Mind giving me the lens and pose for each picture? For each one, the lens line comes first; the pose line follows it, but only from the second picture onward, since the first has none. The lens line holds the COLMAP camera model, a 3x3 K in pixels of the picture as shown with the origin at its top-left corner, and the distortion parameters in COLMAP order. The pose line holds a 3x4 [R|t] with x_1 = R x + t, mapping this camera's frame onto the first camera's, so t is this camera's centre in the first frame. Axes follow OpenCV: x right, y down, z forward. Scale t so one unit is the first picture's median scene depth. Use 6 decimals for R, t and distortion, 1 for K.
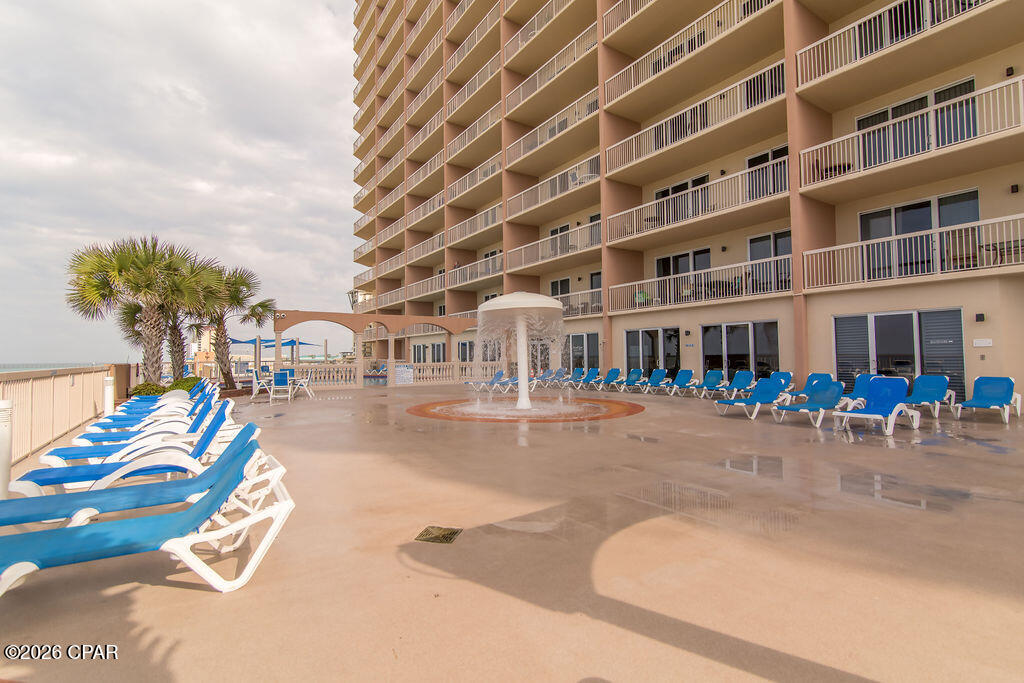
lens RADIAL K [[474.8, 0, 512.0], [0, 474.8, 341.5], [0, 0, 1]] dist [-0.015254, 0.000056]
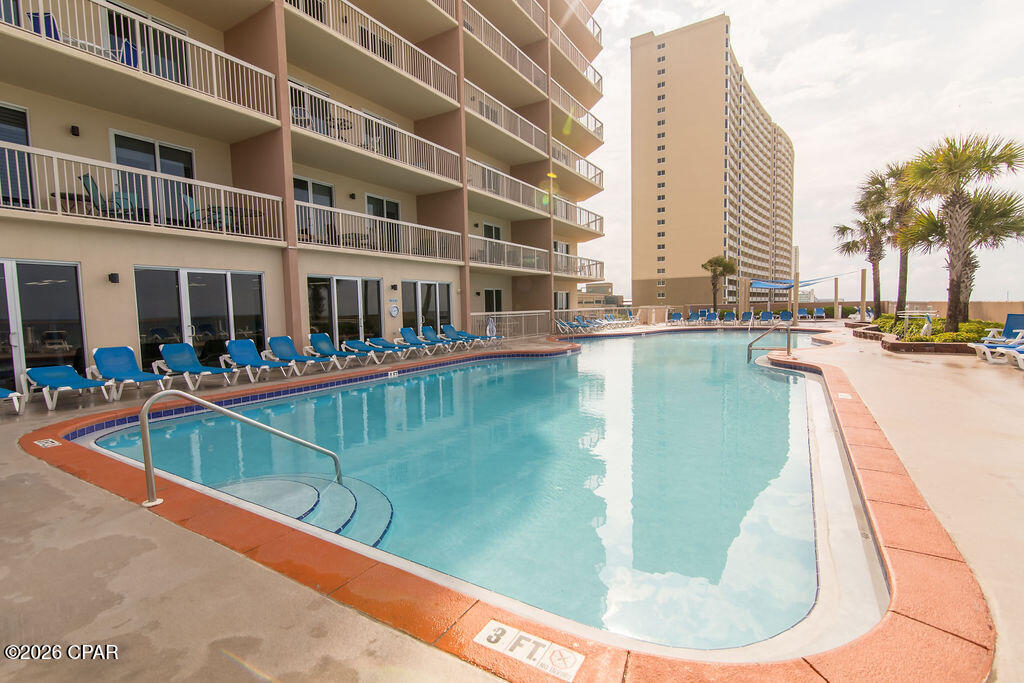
lens RADIAL K [[474.8, 0, 512.0], [0, 474.8, 341.5], [0, 0, 1]] dist [-0.015254, 0.000056]
pose [[-0.426088, -0.061949, 0.902558, -0.445891], [-0.016230, 0.998016, 0.060839, 0.019770], [-0.904536, 0.011275, -0.426248, 1.002751]]
